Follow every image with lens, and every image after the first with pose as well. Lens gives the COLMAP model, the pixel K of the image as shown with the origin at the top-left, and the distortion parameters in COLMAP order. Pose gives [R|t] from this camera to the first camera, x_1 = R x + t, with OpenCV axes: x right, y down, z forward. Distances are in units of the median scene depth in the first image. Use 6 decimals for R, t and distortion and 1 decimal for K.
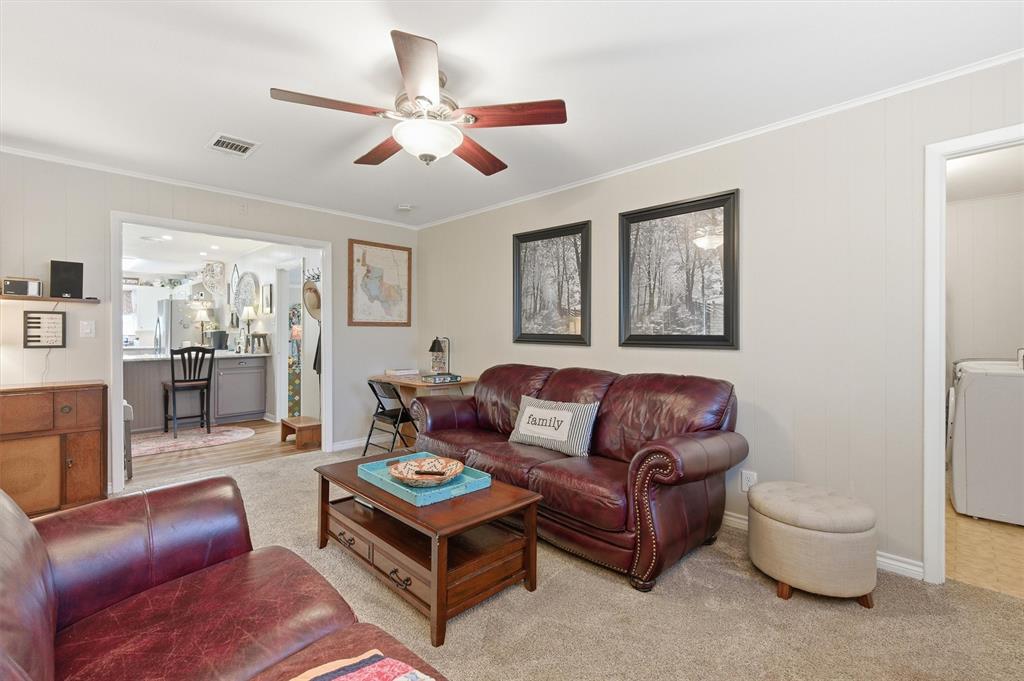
lens RADIAL K [[446.0, 0, 513.1], [0, 446.0, 335.7], [0, 0, 1]] dist [0.002022, -0.000166]
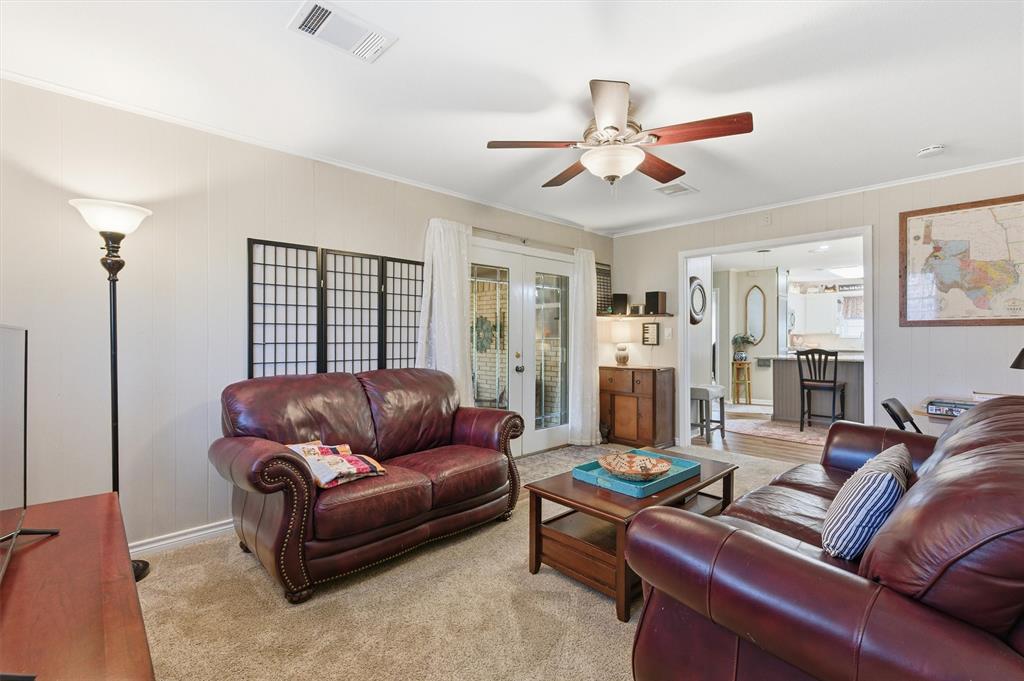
lens RADIAL K [[446.0, 0, 509.9], [0, 446.0, 338.1], [0, 0, 1]] dist [0.002022, -0.000166]
pose [[-0.015860, 0.004656, -0.999863, 0.638814], [-0.005261, 0.999975, 0.004740, -0.003884], [0.999860, 0.005335, -0.015835, 0.529804]]
